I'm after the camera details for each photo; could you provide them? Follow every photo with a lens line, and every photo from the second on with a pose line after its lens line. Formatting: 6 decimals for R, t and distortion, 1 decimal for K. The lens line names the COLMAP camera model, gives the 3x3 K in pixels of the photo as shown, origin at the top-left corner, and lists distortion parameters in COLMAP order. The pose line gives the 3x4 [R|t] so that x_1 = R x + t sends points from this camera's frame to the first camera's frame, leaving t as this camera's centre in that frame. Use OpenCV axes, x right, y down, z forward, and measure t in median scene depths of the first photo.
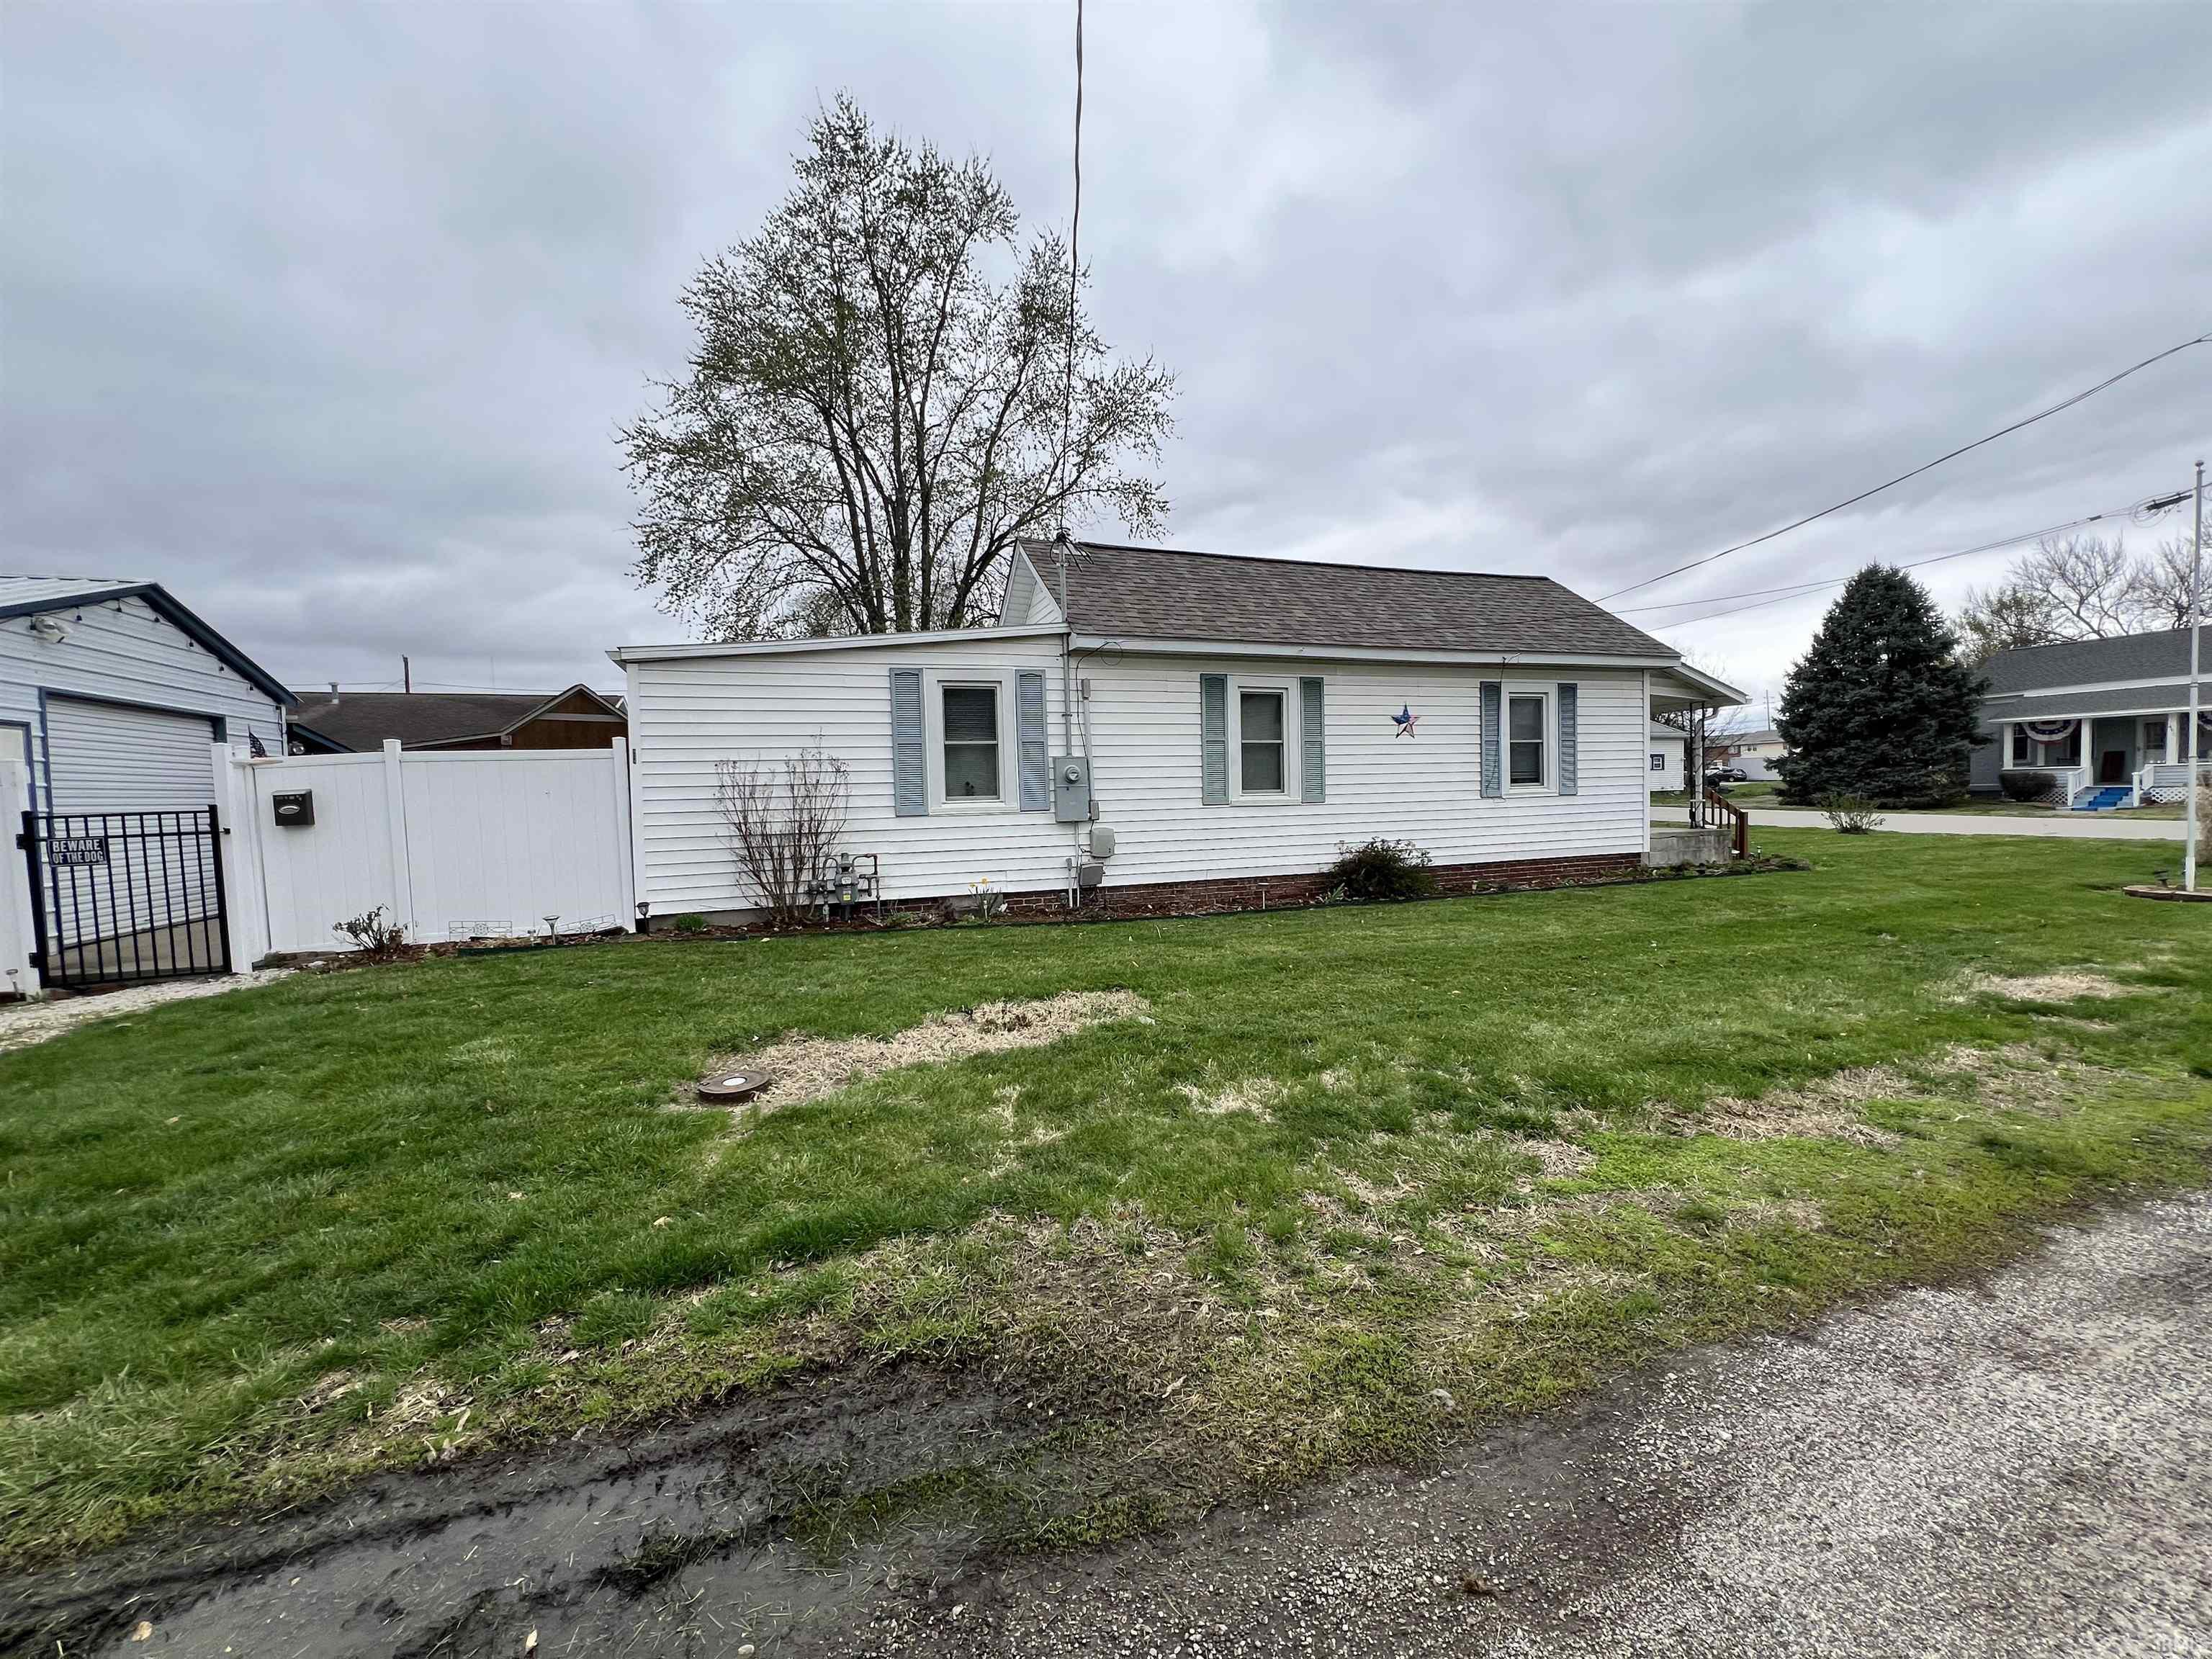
lens RADIAL K [[884.8, 0, 1104.0], [0, 884.8, 839.1], [0, 0, 1]] dist [-0.000735, -0.000416]
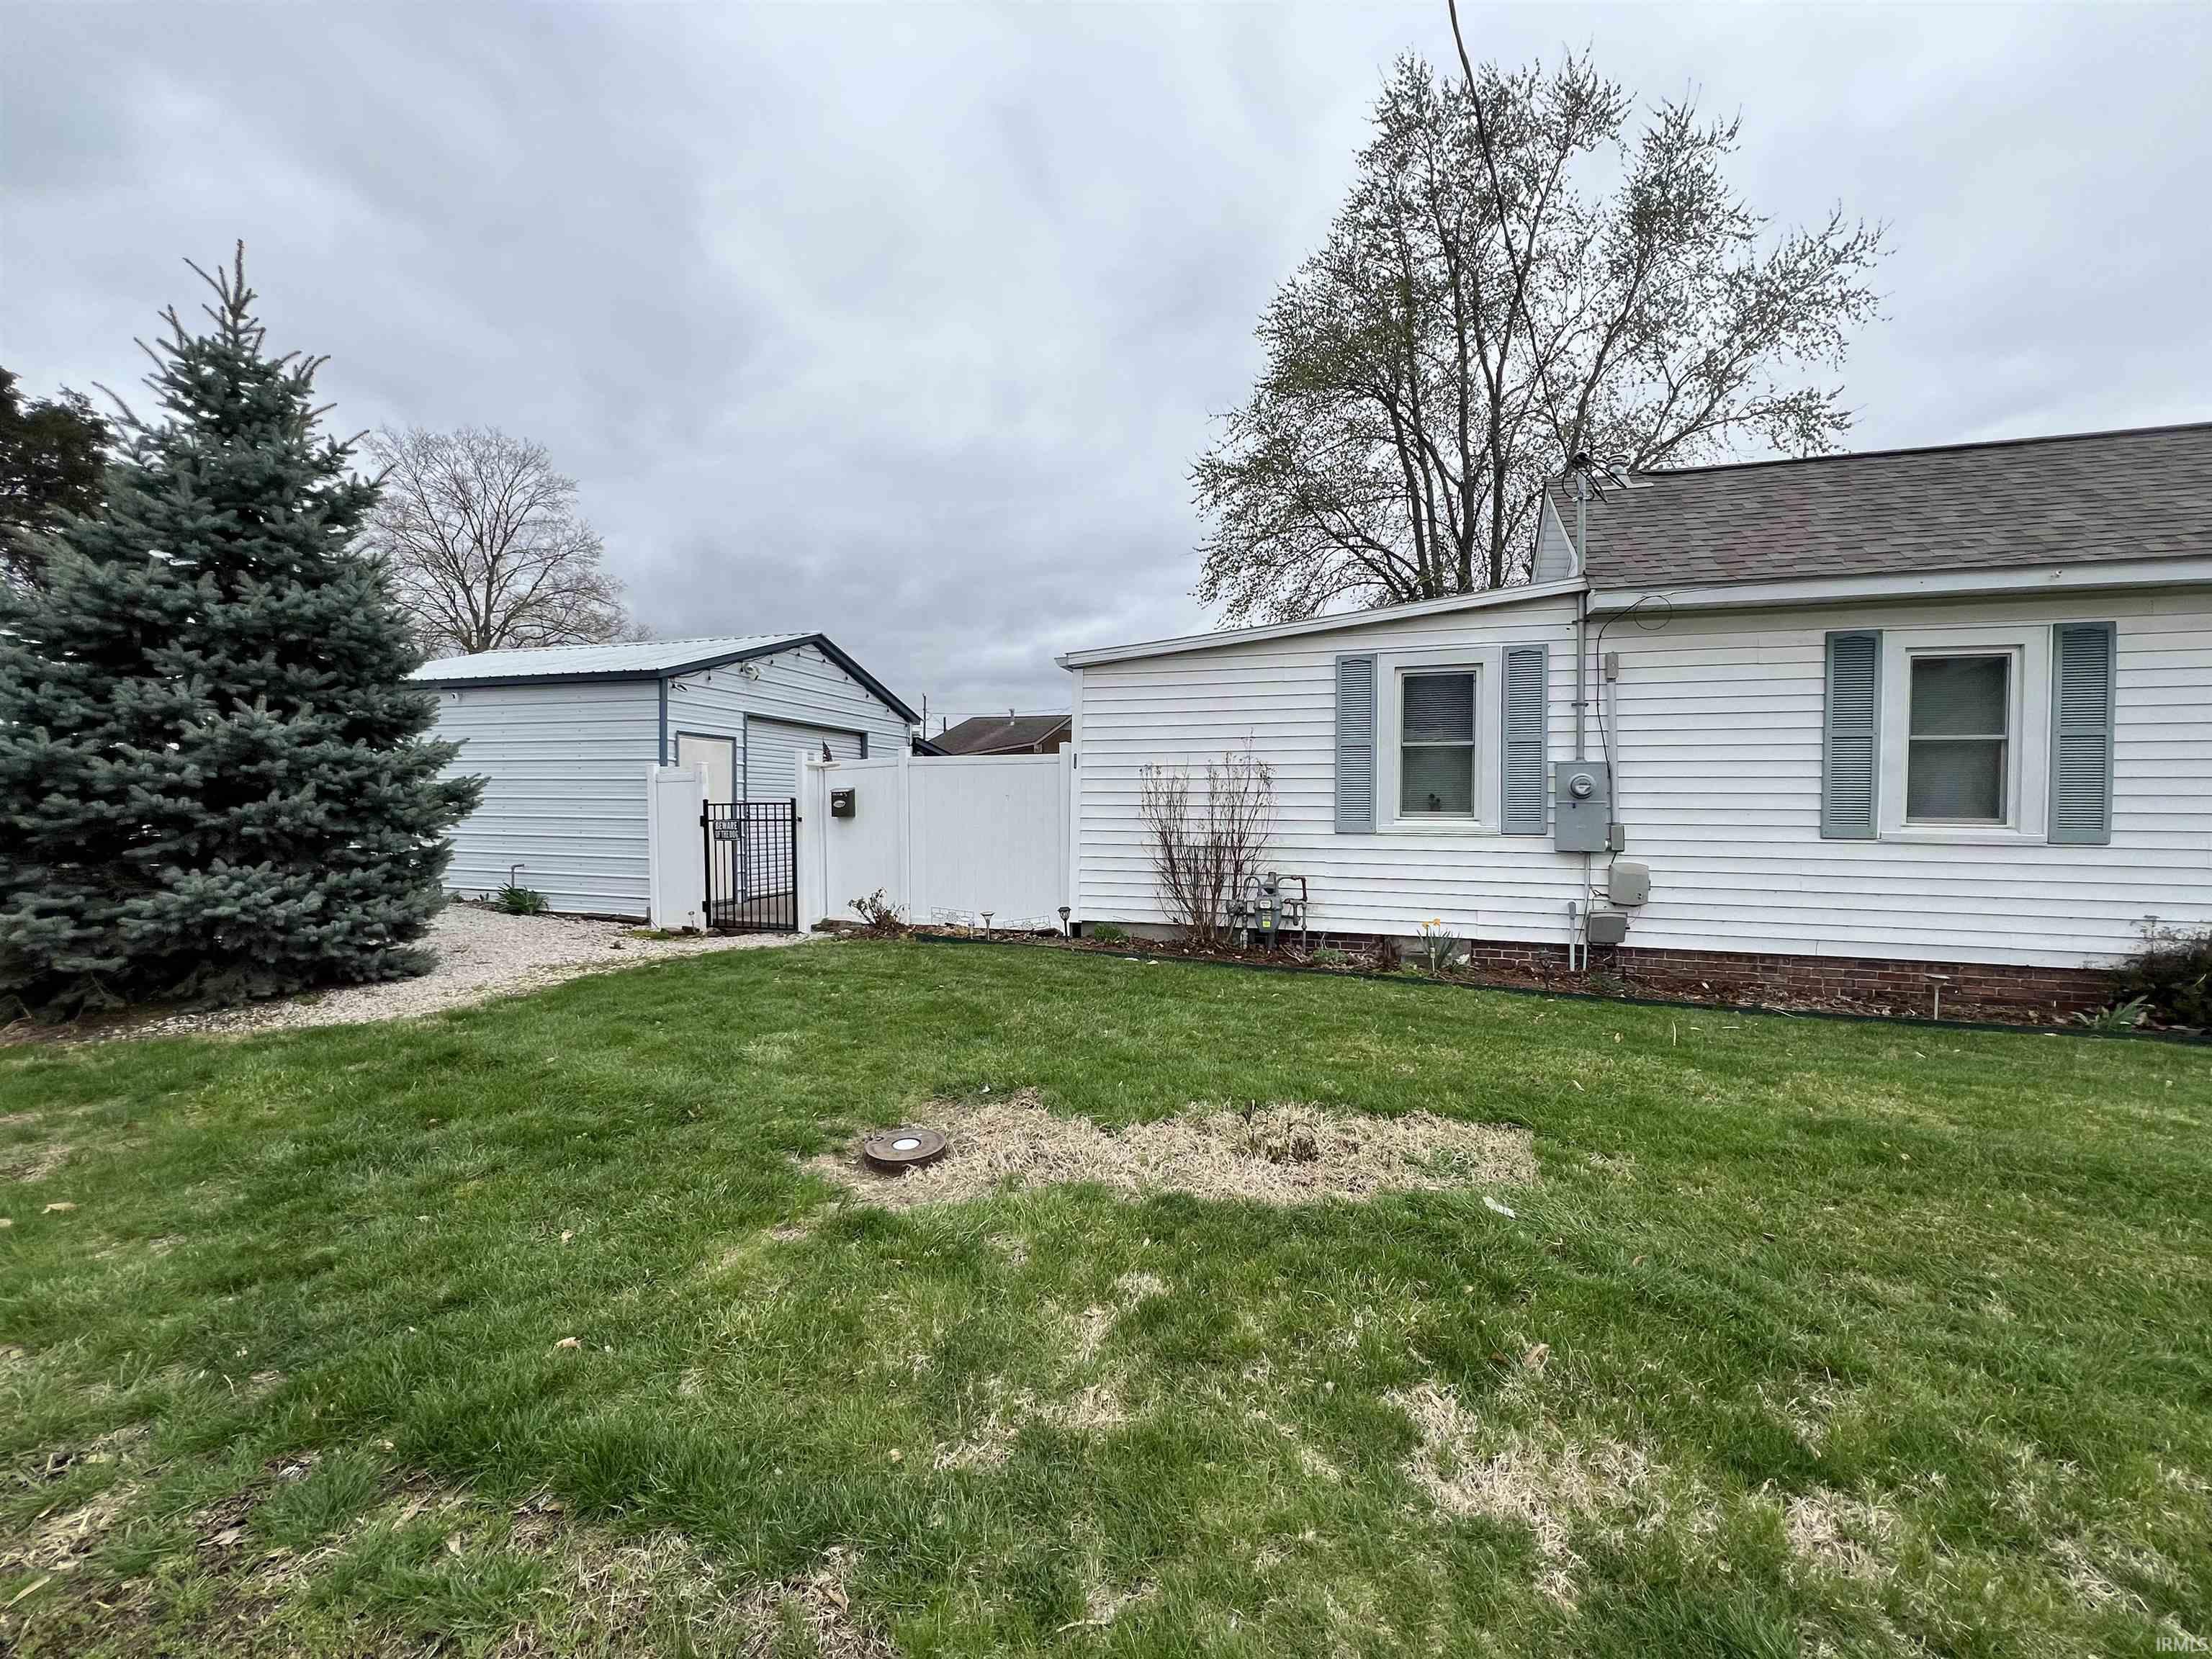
lens RADIAL K [[884.8, 0, 1105.8], [0, 884.8, 826.1], [0, 0, 1]] dist [-0.000735, -0.000416]
pose [[0.793257, 0.042997, -0.607367, 0.105613], [-0.059857, 0.998179, -0.007514, -0.013422], [0.605937, 0.042316, 0.794386, 0.214099]]
